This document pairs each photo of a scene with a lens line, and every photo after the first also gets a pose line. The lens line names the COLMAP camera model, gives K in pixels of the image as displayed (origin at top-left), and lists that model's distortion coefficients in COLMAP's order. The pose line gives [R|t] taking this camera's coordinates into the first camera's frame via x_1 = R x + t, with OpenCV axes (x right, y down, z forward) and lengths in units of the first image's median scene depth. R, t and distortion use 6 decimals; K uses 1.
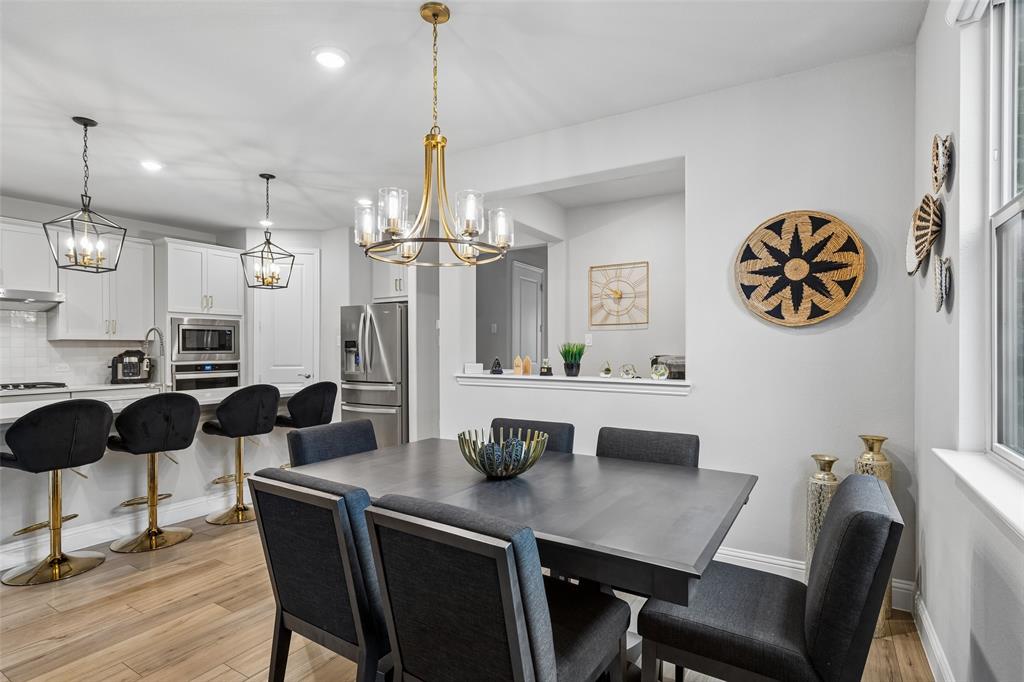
lens RADIAL K [[526.0, 0, 525.7], [0, 526.0, 350.1], [0, 0, 1]] dist [-0.002225, 0.001130]
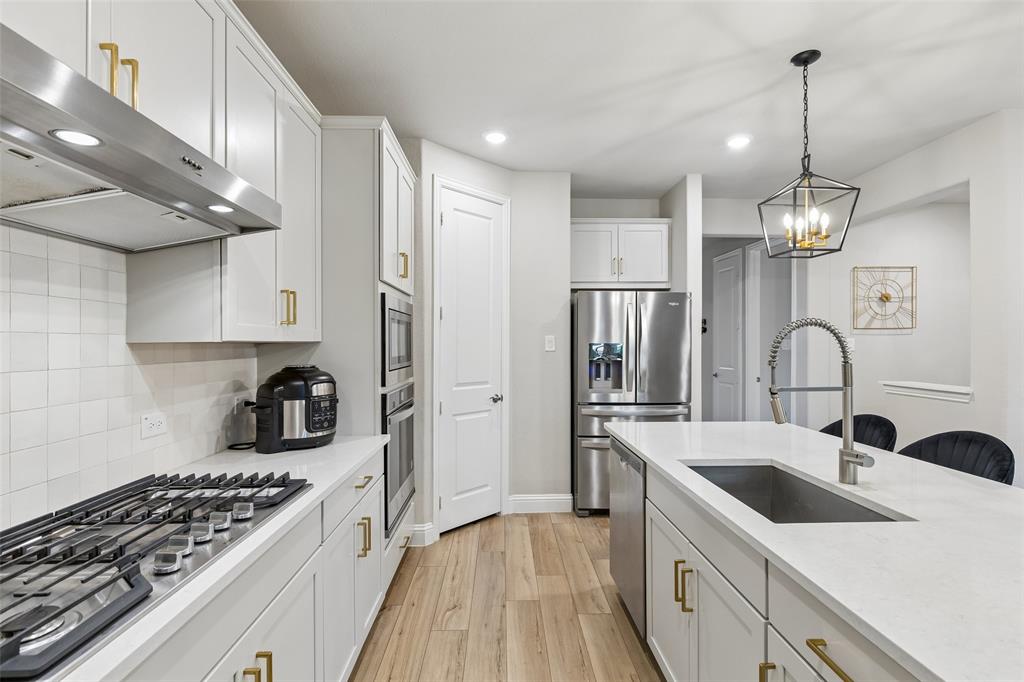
lens RADIAL K [[486.9, 0, 518.8], [0, 486.9, 339.3], [0, 0, 1]] dist [0.002644, -0.000166]
pose [[0.832610, 0.007877, 0.553804, -0.809648], [-0.000935, 0.999917, -0.012817, -0.015843], [-0.553859, 0.010154, 0.832548, 0.575133]]
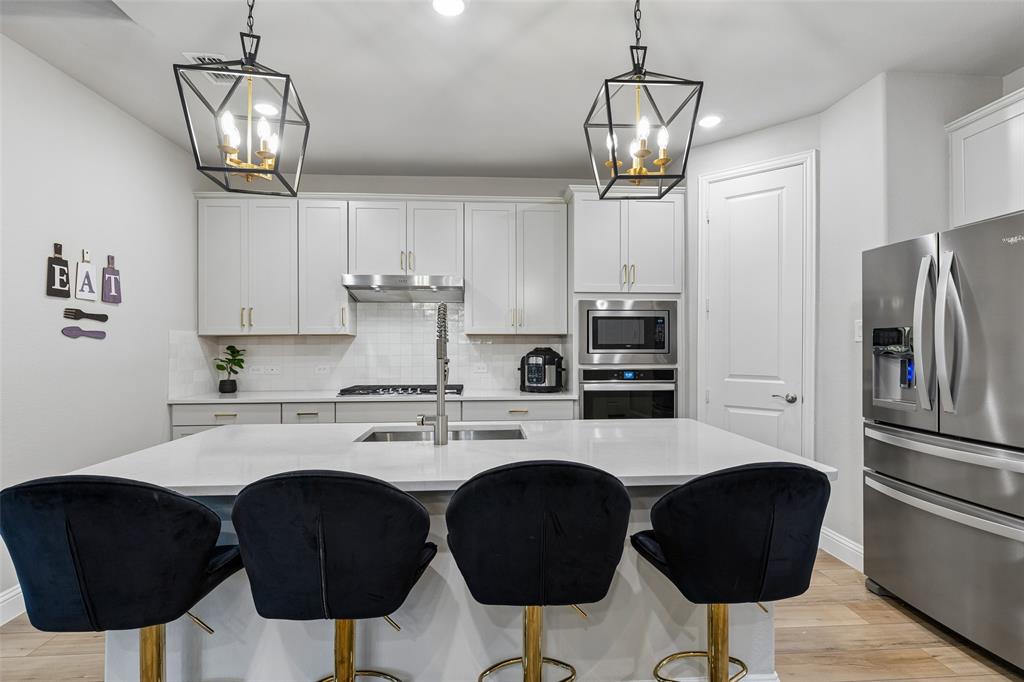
lens RADIAL K [[499.7, 0, 509.6], [0, 499.7, 346.2], [0, 0, 1]] dist [0.006579, -0.001181]
pose [[0.562630, 0.002911, -0.826704, -0.181792], [-0.006351, 0.999980, -0.000801, -0.000928], [0.826685, 0.005701, 0.562637, 0.553637]]
